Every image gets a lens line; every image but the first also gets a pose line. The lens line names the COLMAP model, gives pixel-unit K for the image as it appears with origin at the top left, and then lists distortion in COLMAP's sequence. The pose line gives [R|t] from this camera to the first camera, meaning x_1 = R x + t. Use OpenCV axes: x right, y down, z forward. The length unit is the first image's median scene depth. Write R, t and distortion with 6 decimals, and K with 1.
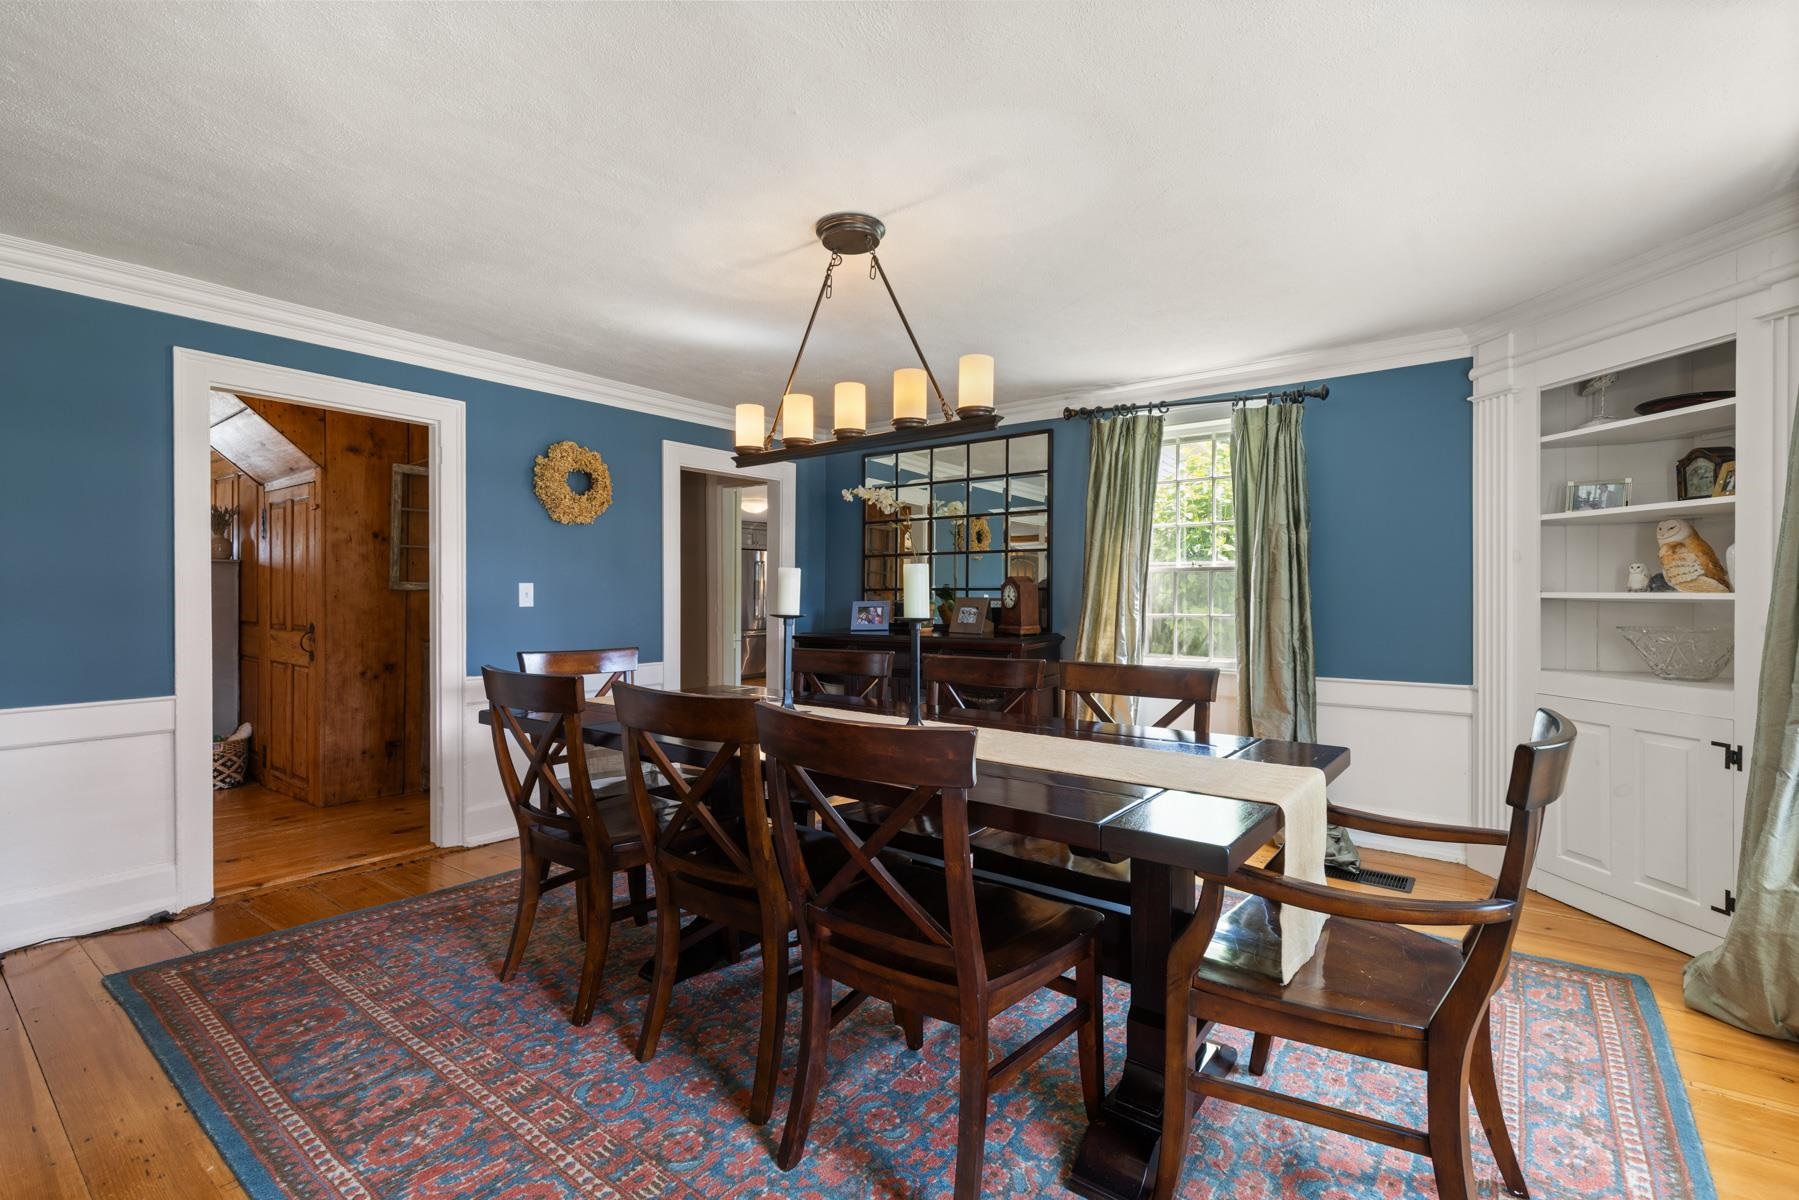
lens RADIAL K [[815.3, 0, 897.8], [0, 815.3, 595.4], [0, 0, 1]] dist [0.004250, -0.000265]
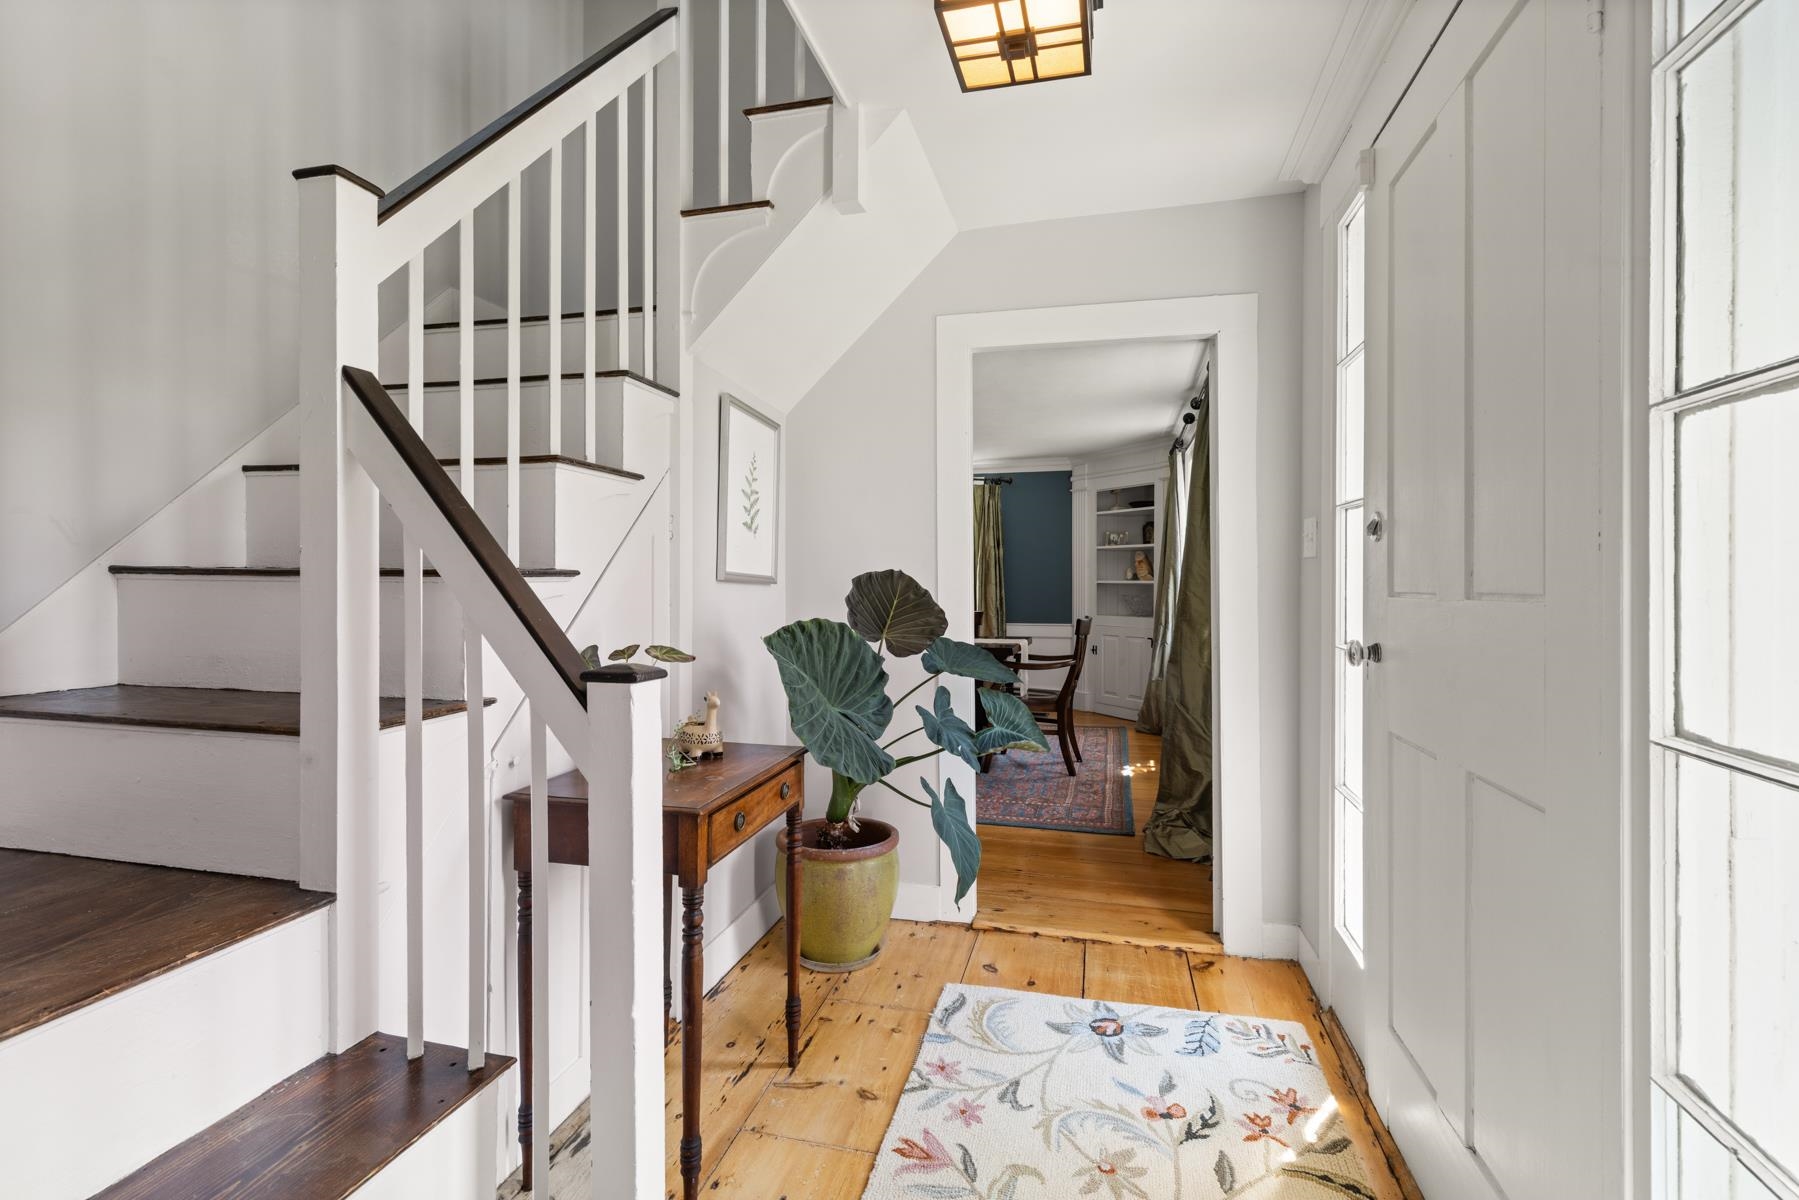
lens RADIAL K [[815.3, 0, 904.9], [0, 815.3, 589.5], [0, 0, 1]] dist [0.004250, -0.000265]
pose [[0.921018, 0.002231, 0.389514, -0.638987], [-0.002254, 0.999997, -0.000396, 0.025017], [-0.389514, -0.000513, 0.921021, -0.957517]]
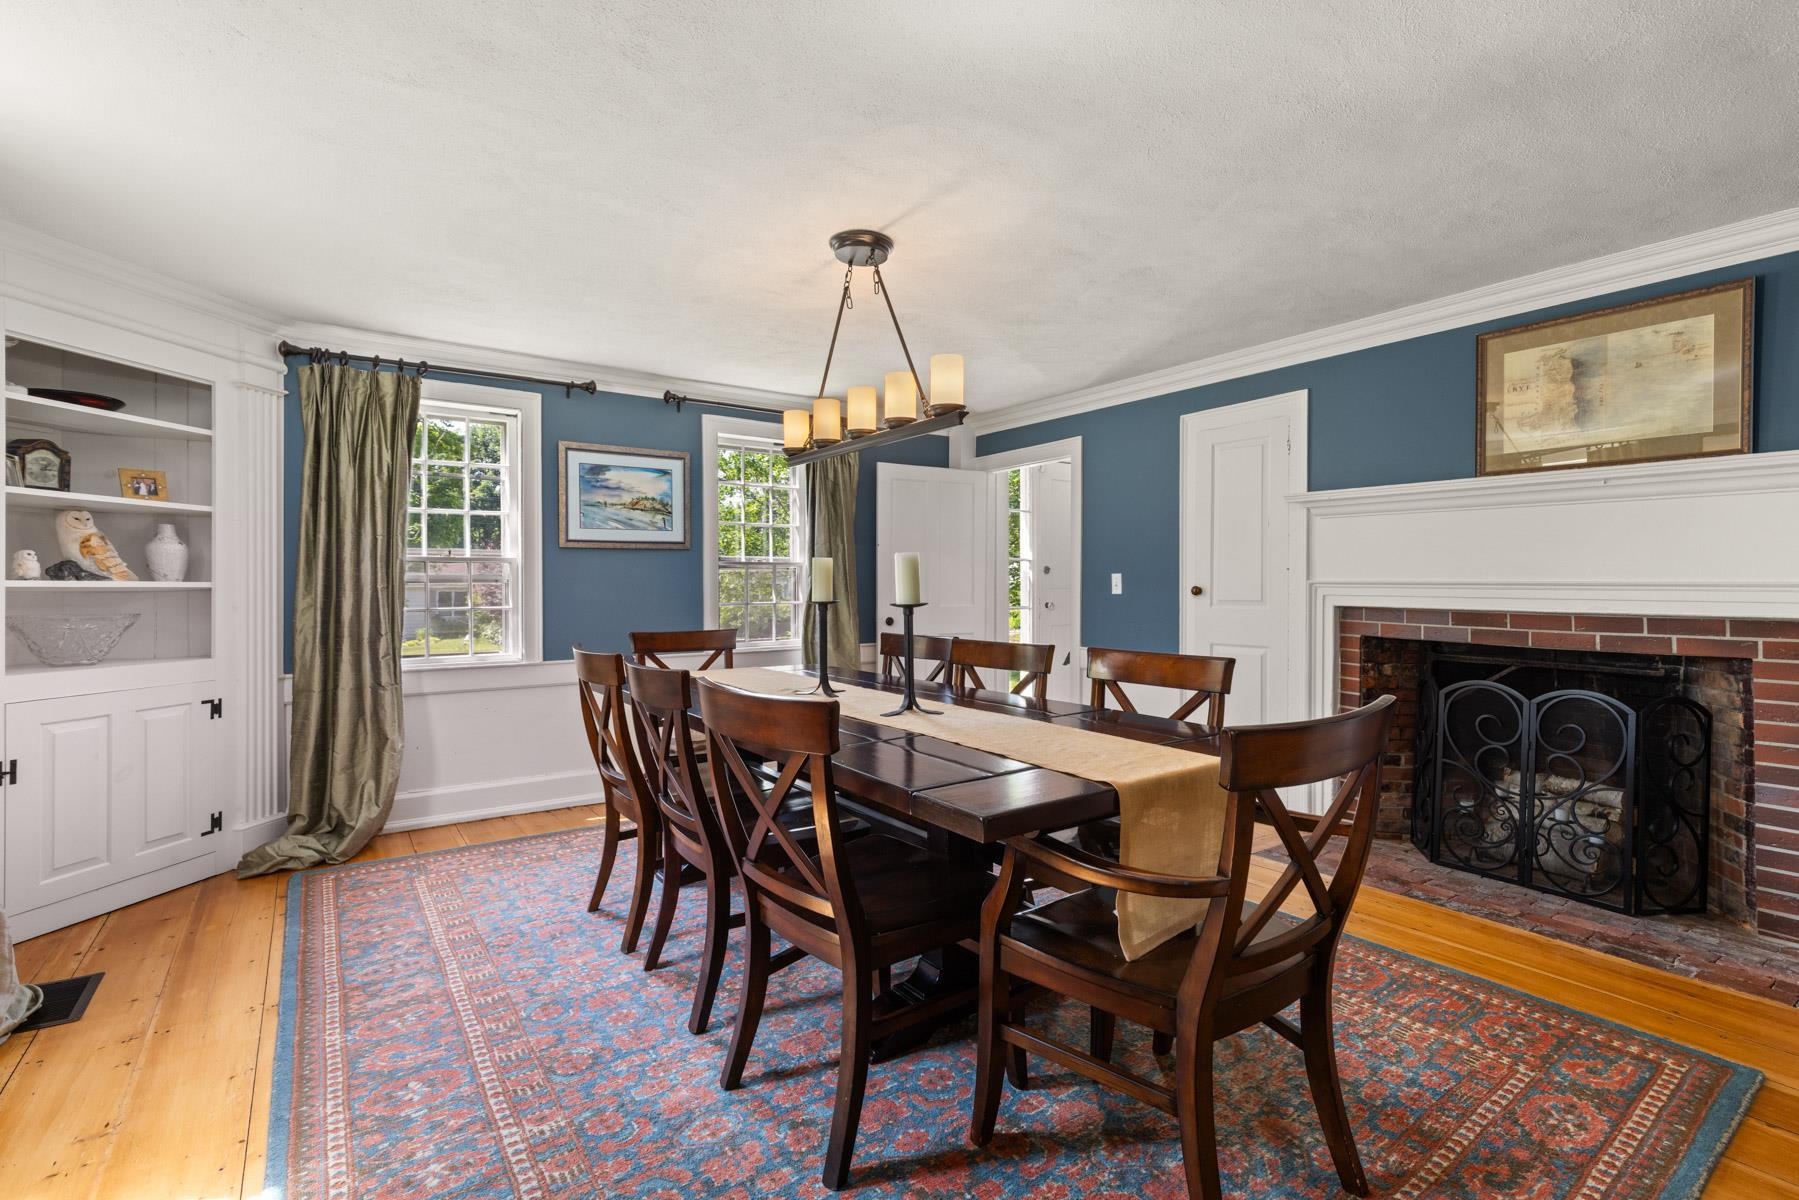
lens RADIAL K [[822.4, 0, 904.6], [0, 822.4, 592.4], [0, 0, 1]] dist [0.018336, 0.000126]
pose [[-0.957813, -0.003075, 0.287375, -0.355371], [0.000758, 0.999912, 0.013227, -0.003174], [-0.287390, 0.012886, -0.957727, 1.706422]]
